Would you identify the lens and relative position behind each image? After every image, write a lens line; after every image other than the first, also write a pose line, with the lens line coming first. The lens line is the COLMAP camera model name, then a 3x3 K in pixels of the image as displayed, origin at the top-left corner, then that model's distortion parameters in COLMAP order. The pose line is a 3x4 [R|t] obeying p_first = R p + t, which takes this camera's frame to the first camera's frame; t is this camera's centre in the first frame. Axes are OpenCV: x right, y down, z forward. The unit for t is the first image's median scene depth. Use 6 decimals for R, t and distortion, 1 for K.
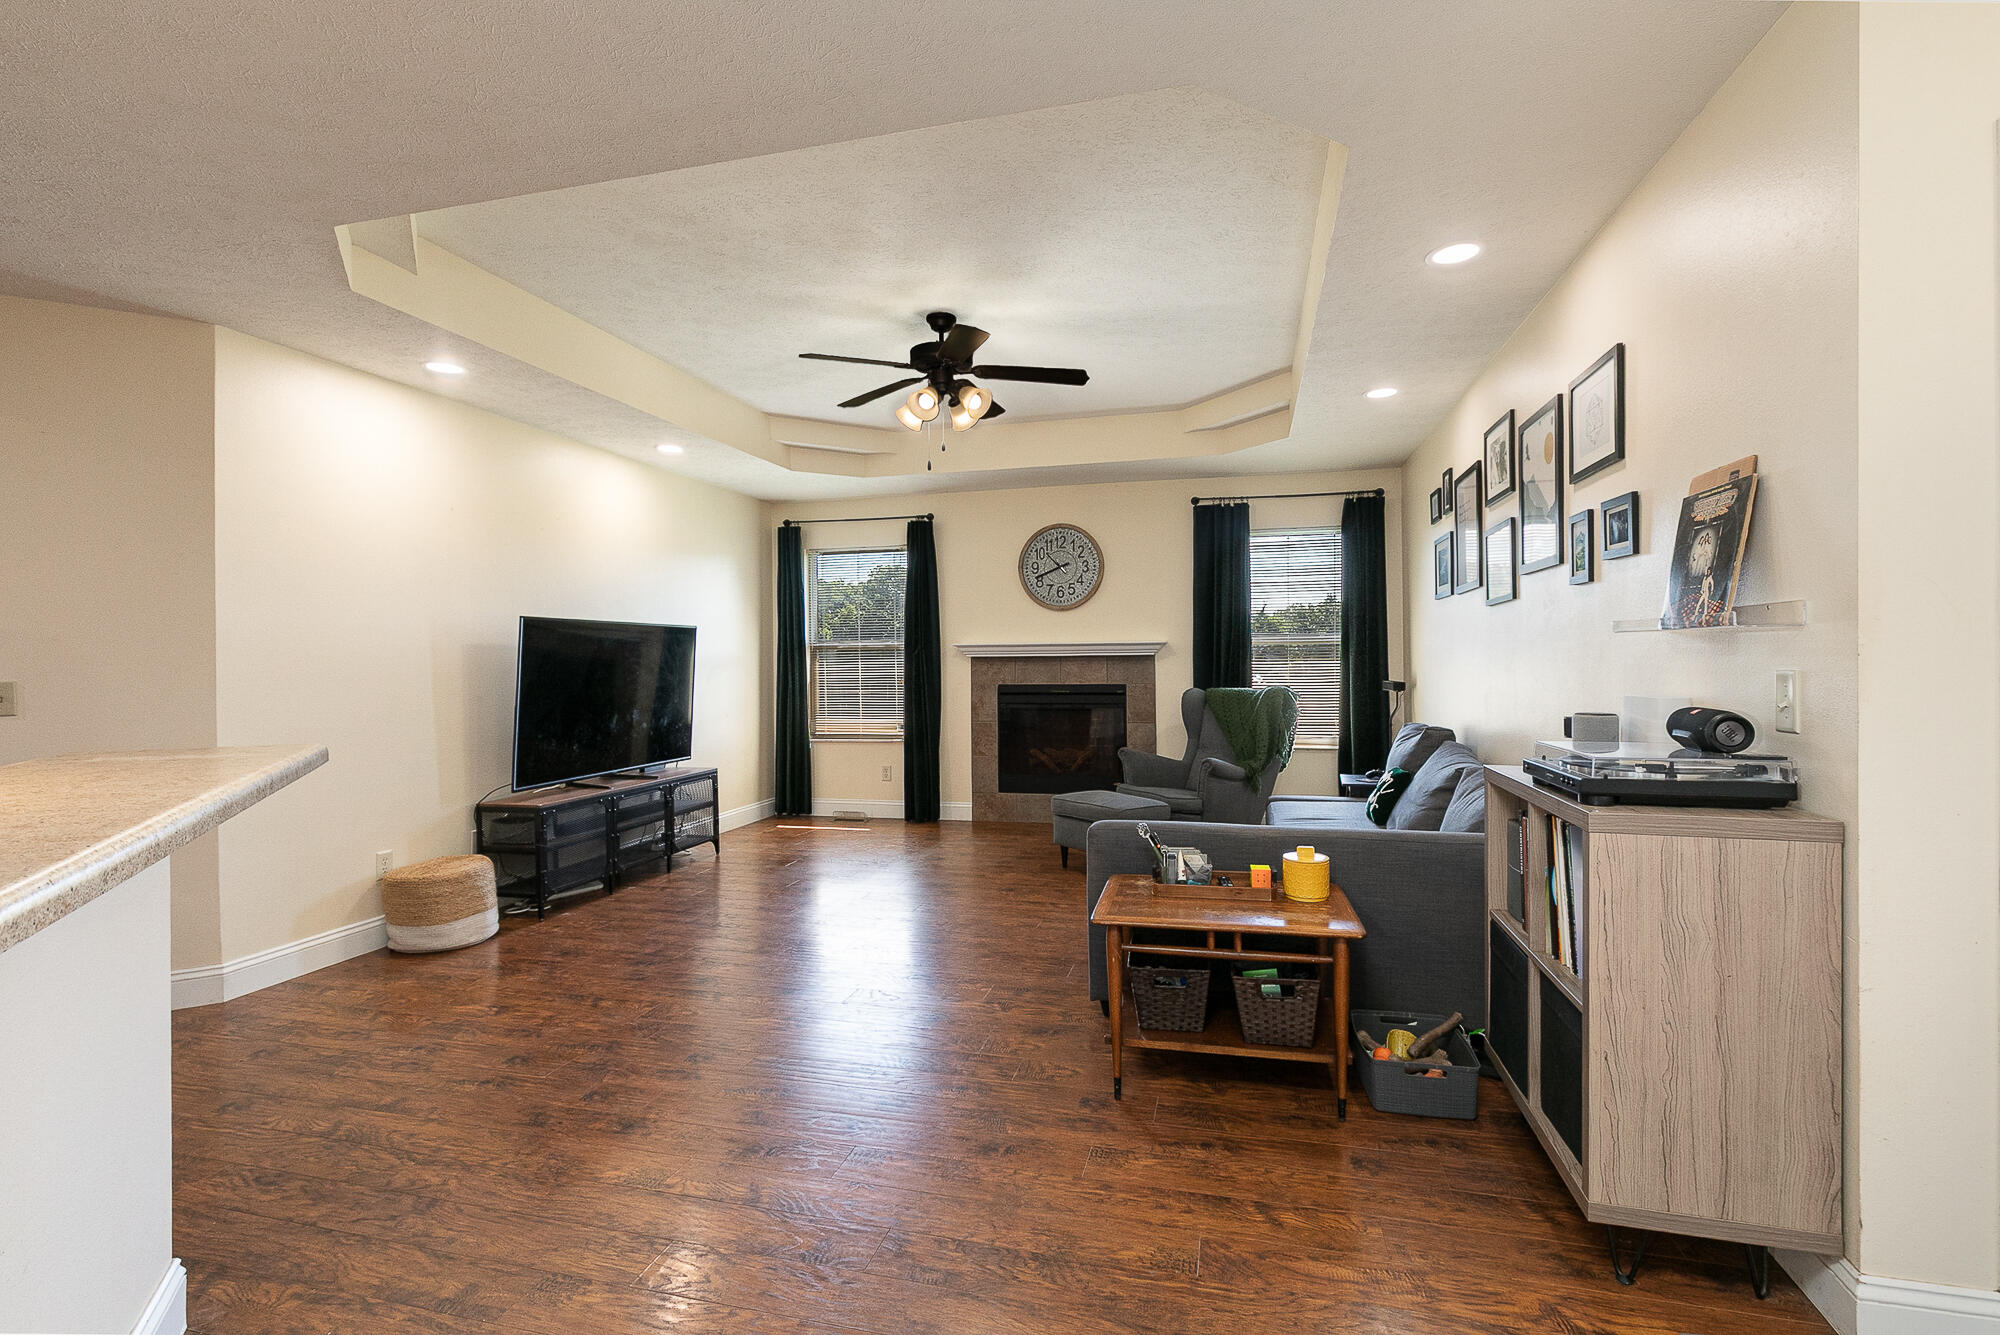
lens RADIAL K [[945.7, 0, 986.5], [0, 945.7, 657.0], [0, 0, 1]] dist [0.003653, 0.000424]
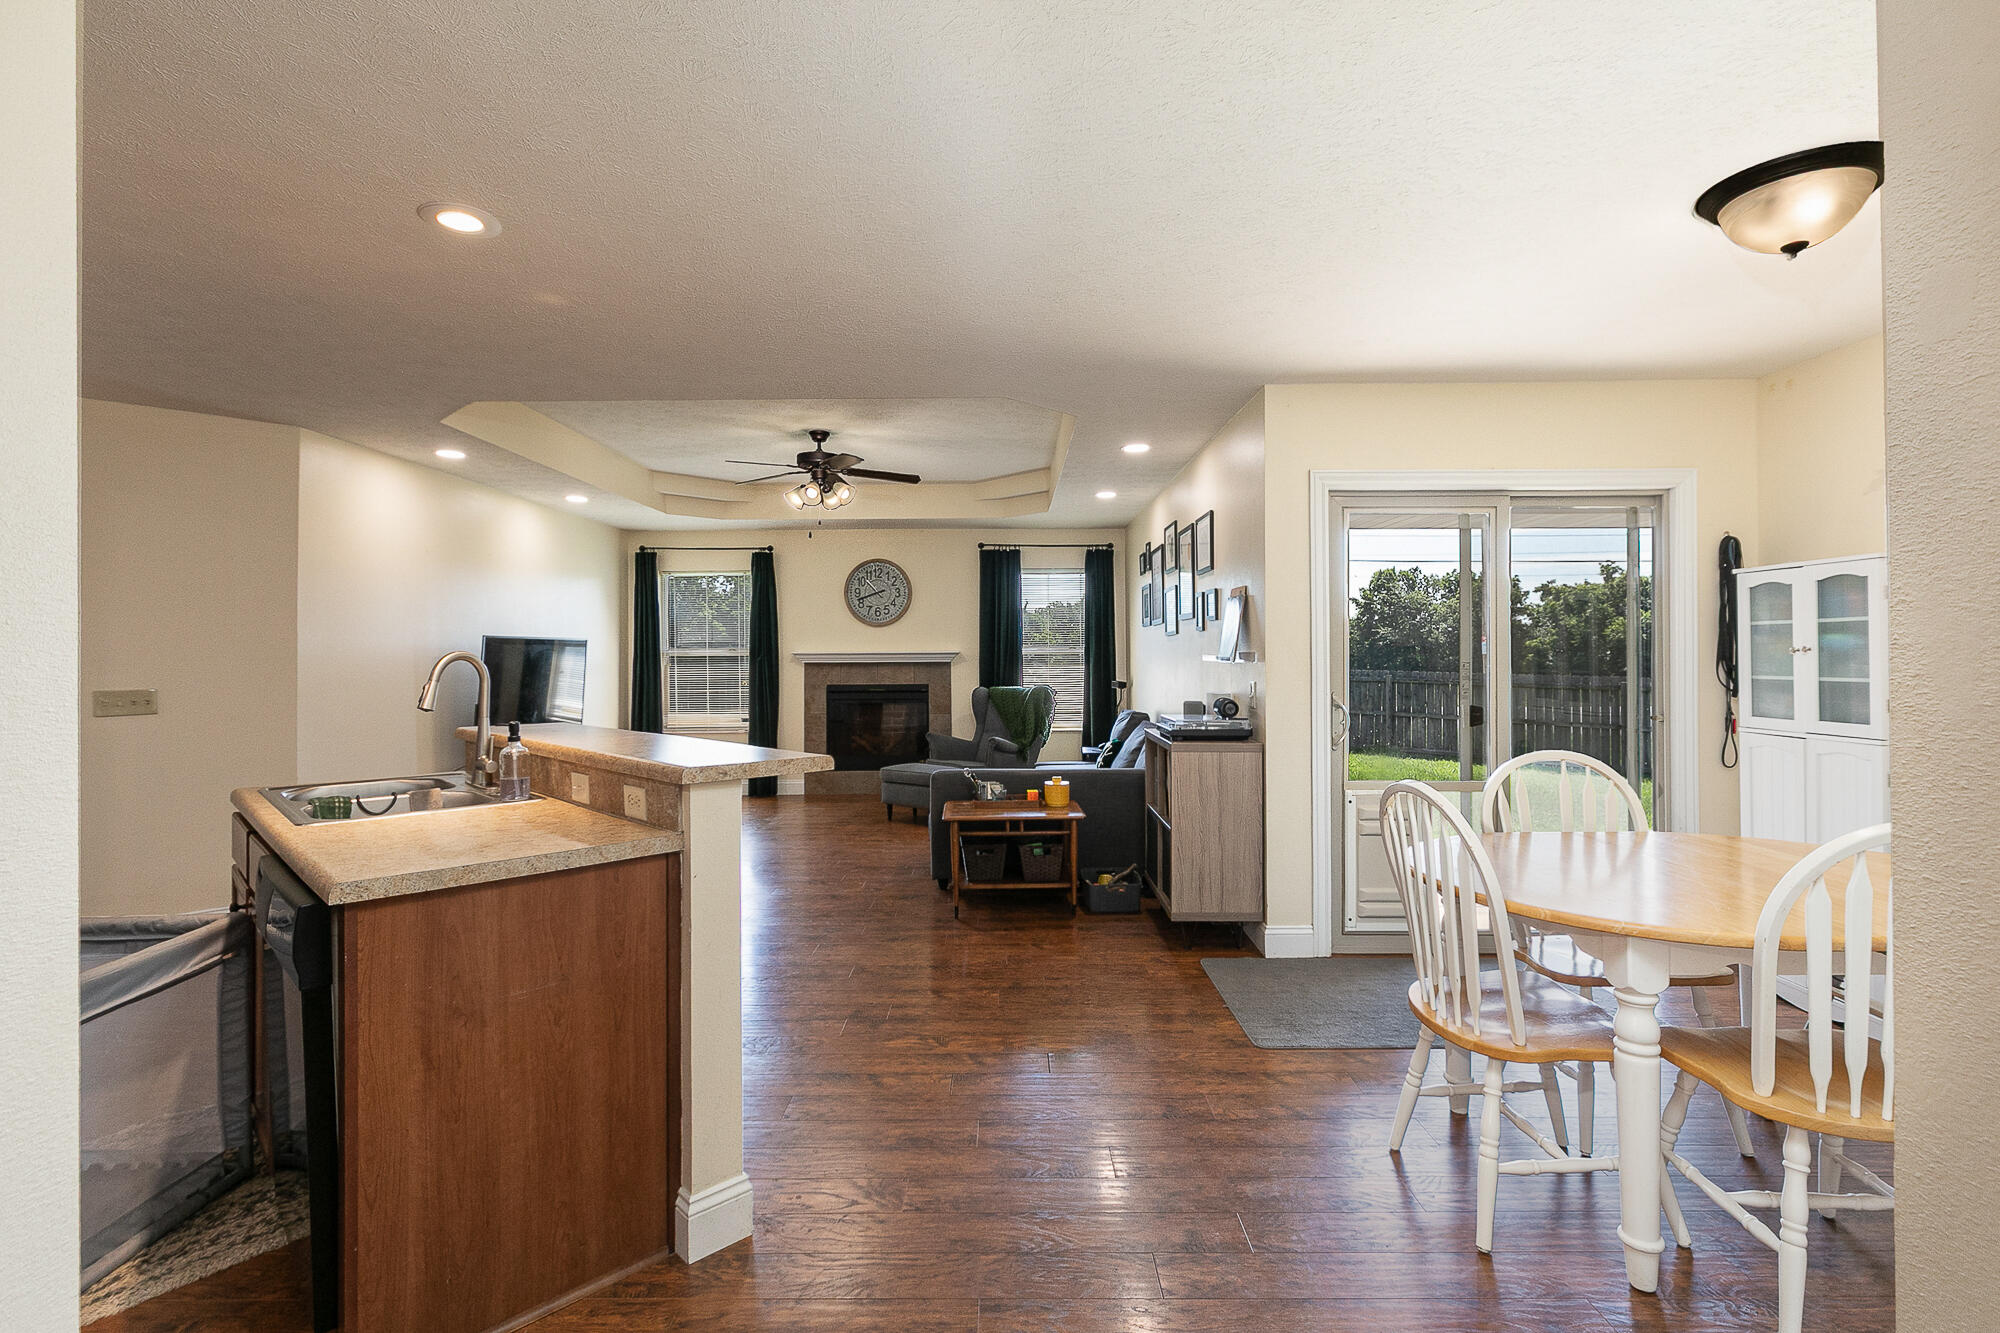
lens RADIAL K [[945.7, 0, 986.5], [0, 945.7, 656.0], [0, 0, 1]] dist [0.003653, 0.000424]
pose [[0.970317, 0.001350, 0.241832, -0.135595], [-0.002114, 0.999994, 0.002898, -0.020705], [-0.241827, -0.003323, 0.970314, -0.423652]]
